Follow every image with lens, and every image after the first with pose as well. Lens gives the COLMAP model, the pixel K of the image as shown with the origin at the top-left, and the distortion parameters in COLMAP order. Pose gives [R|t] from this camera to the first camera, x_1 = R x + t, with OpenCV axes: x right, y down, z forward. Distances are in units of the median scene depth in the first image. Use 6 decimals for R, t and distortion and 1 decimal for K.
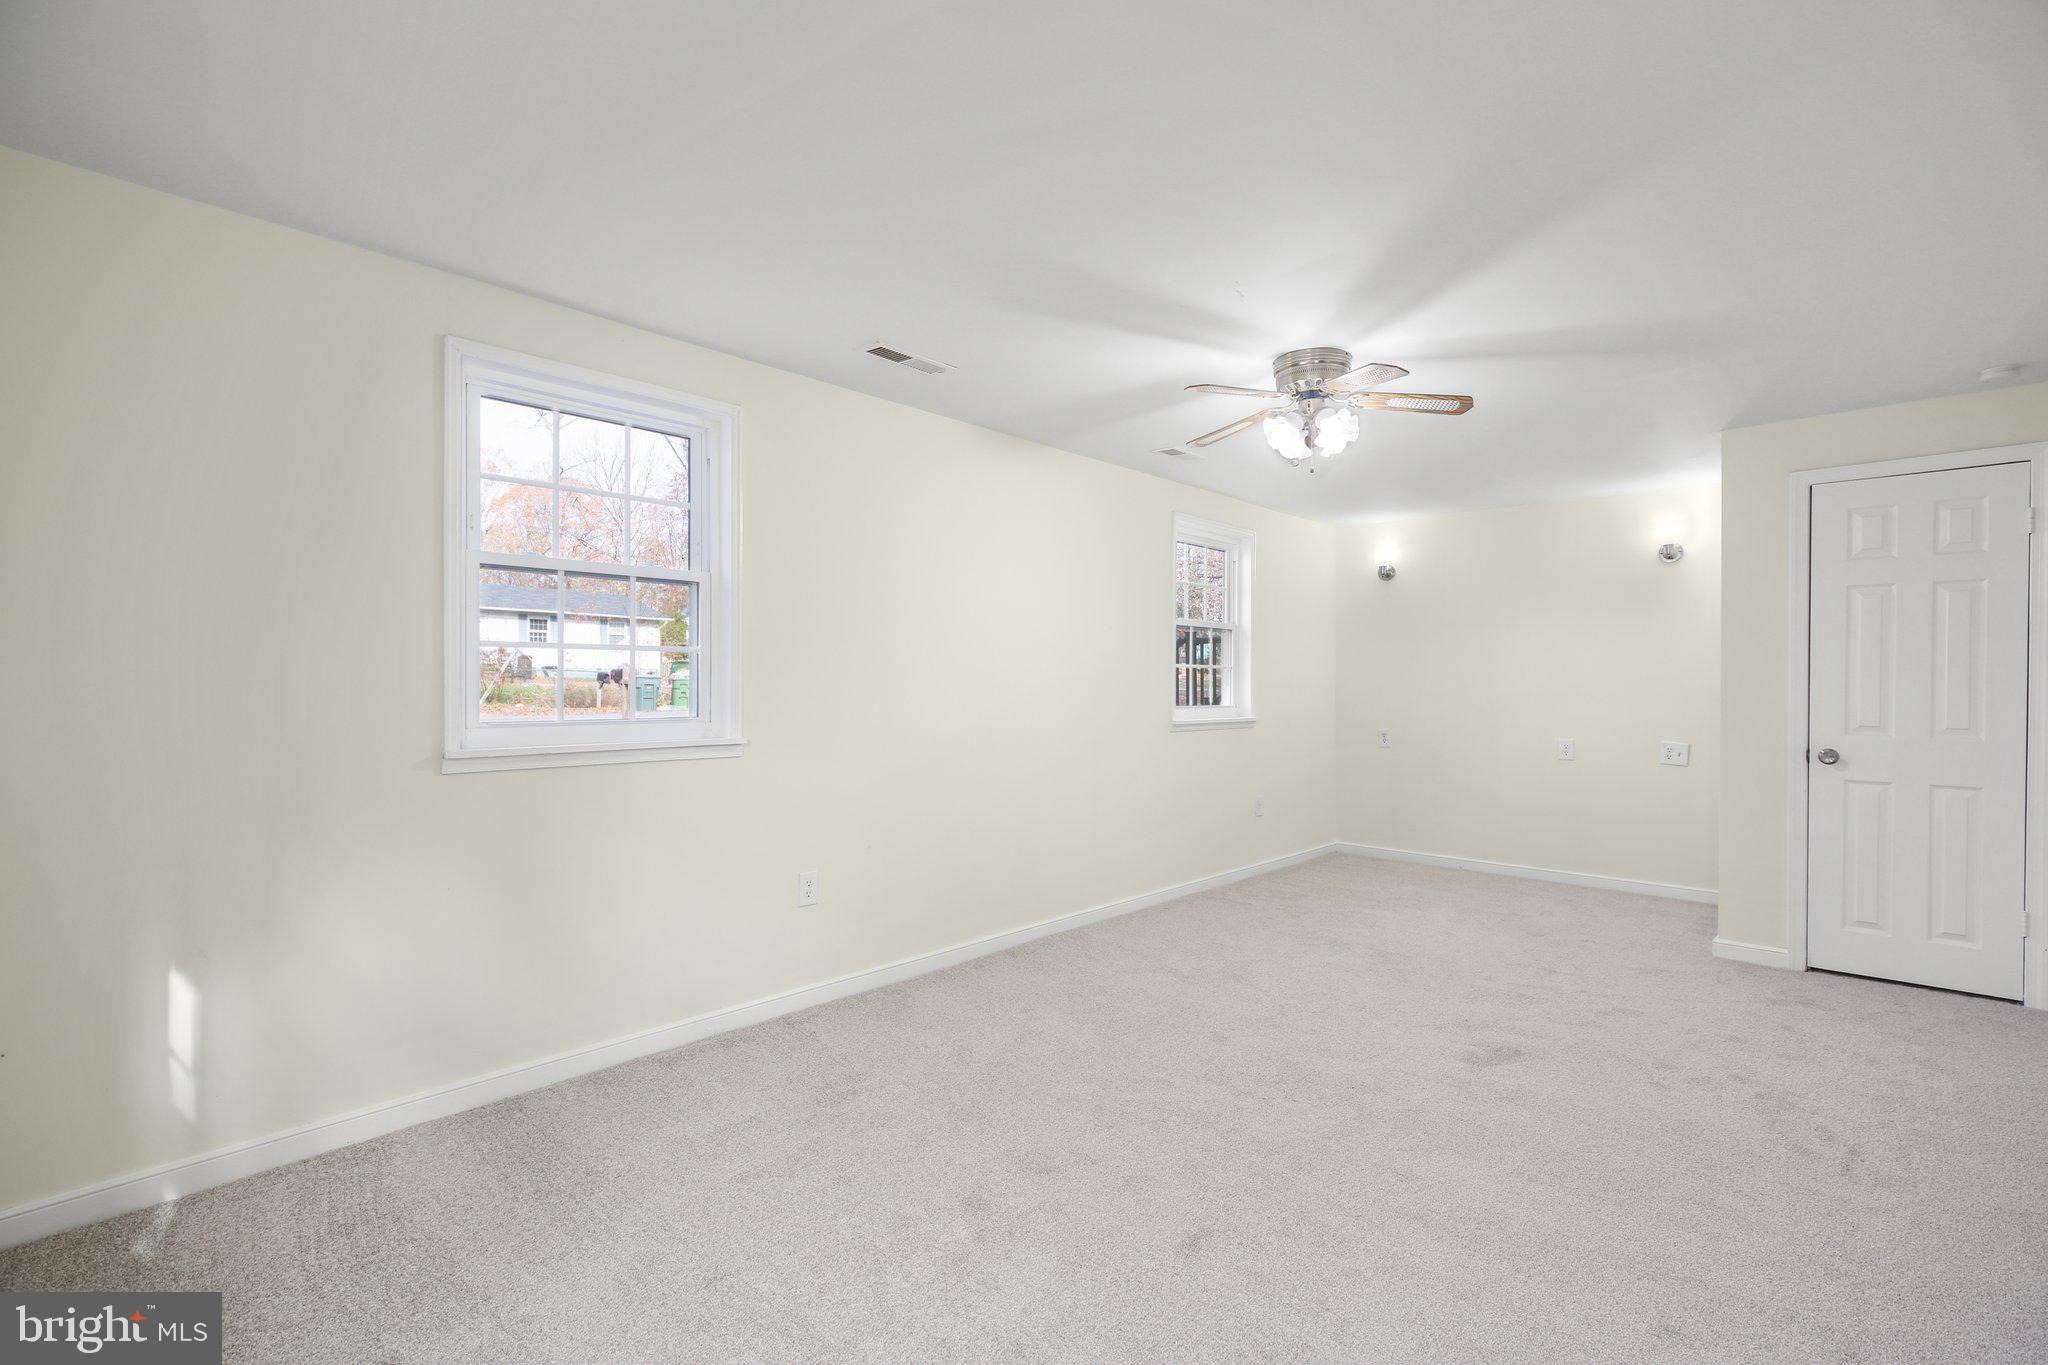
lens RADIAL K [[922.4, 0, 1032.3], [0, 922.4, 690.6], [0, 0, 1]] dist [0.015568, -0.003731]
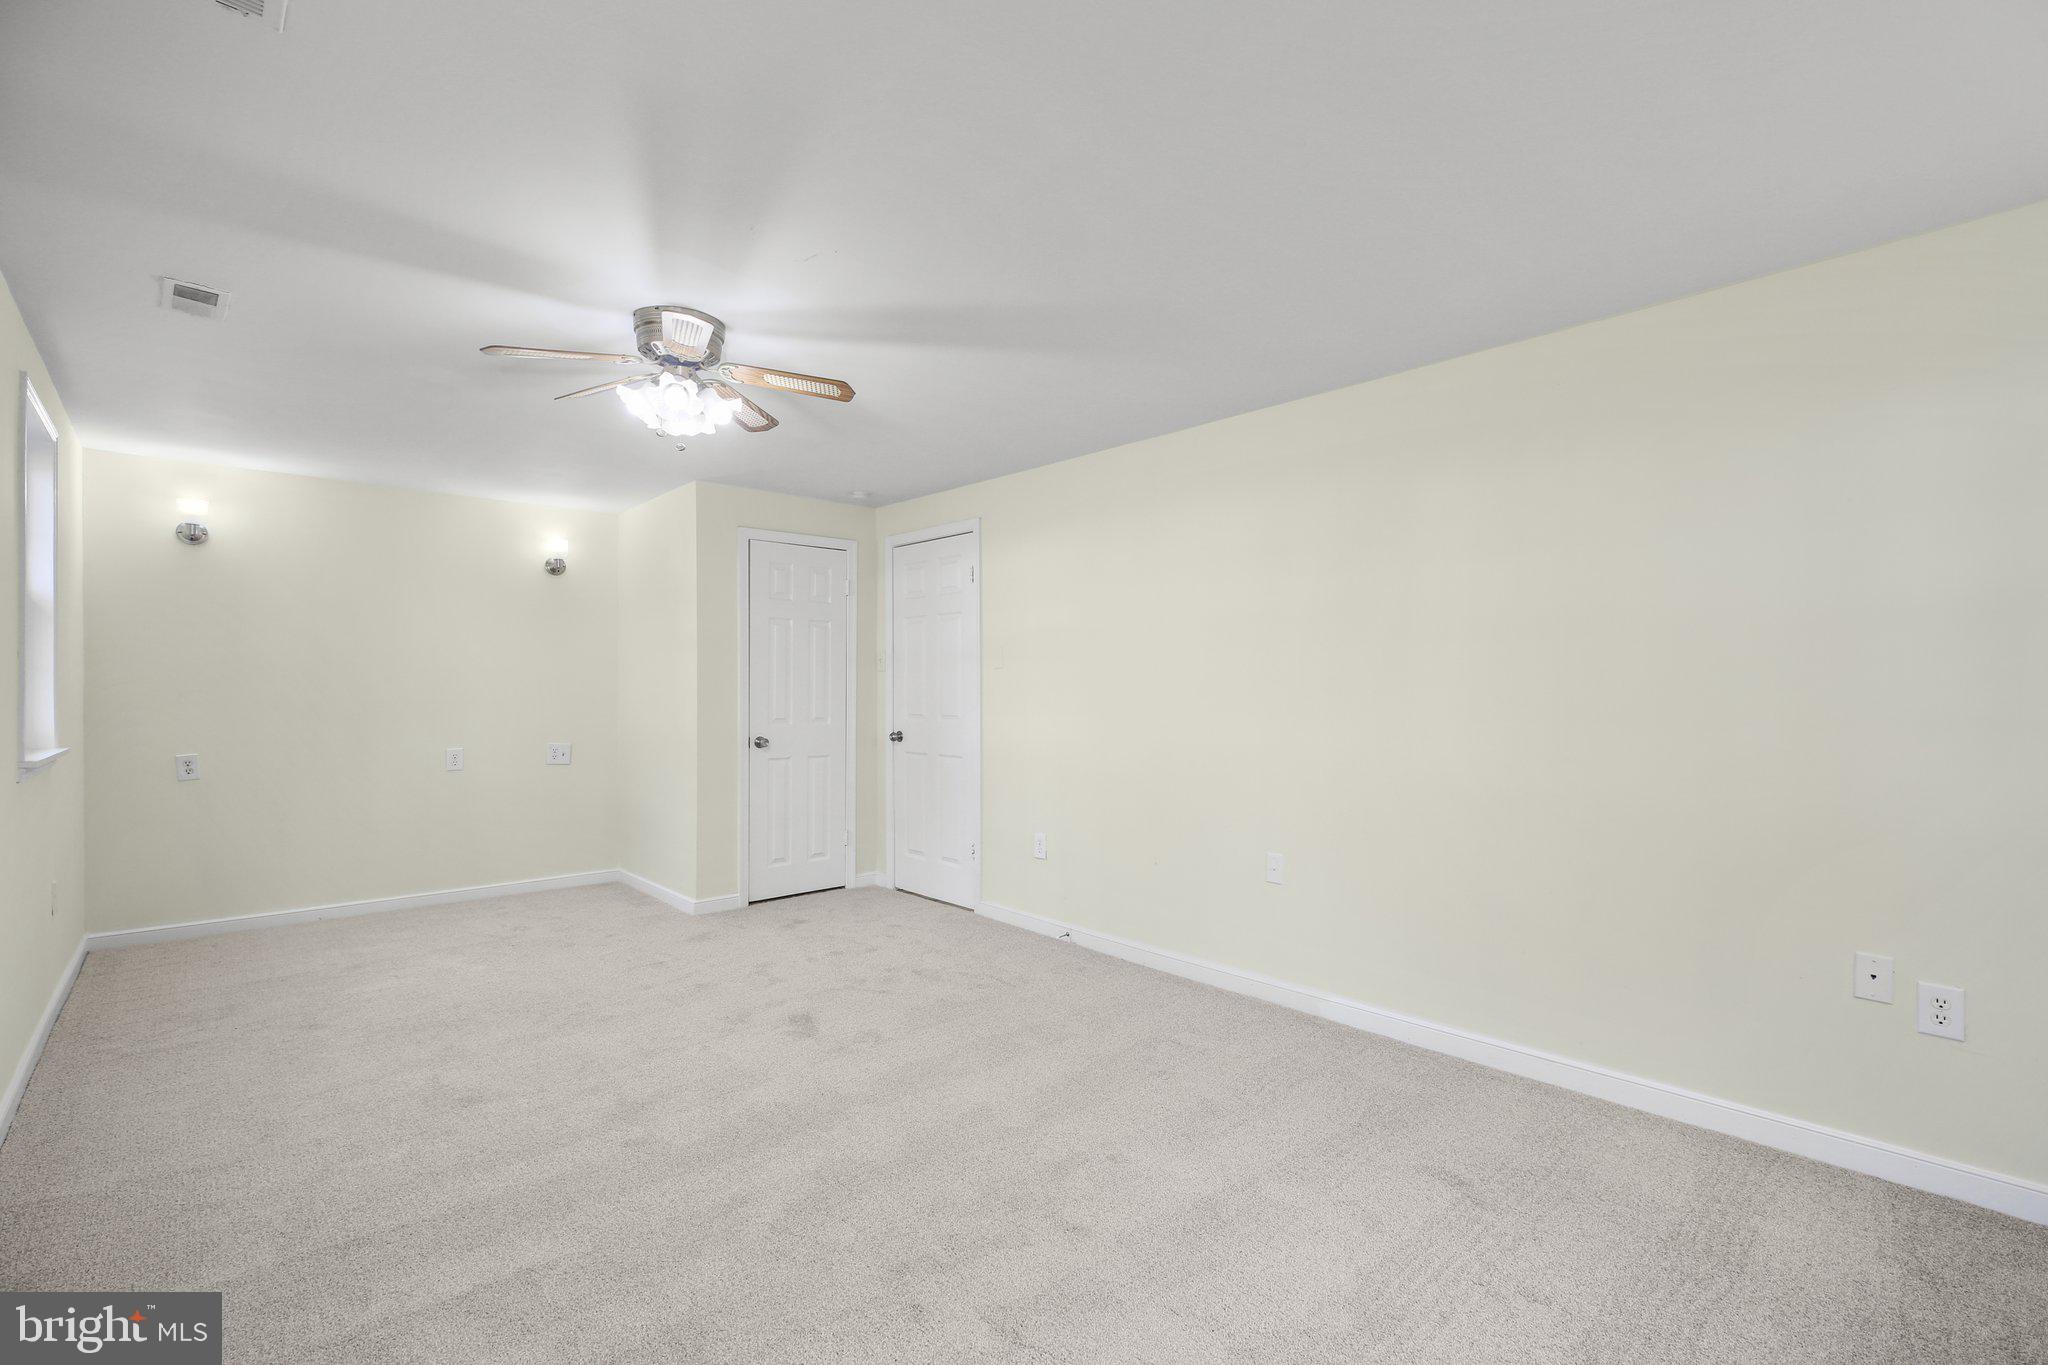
lens RADIAL K [[922.4, 0, 1033.4], [0, 922.4, 689.5], [0, 0, 1]] dist [0.015568, -0.003731]
pose [[0.098273, -0.005426, 0.995145, -0.444236], [0.009181, 0.999948, 0.004546, -0.009300], [-0.995117, 0.008689, 0.098317, 0.470894]]
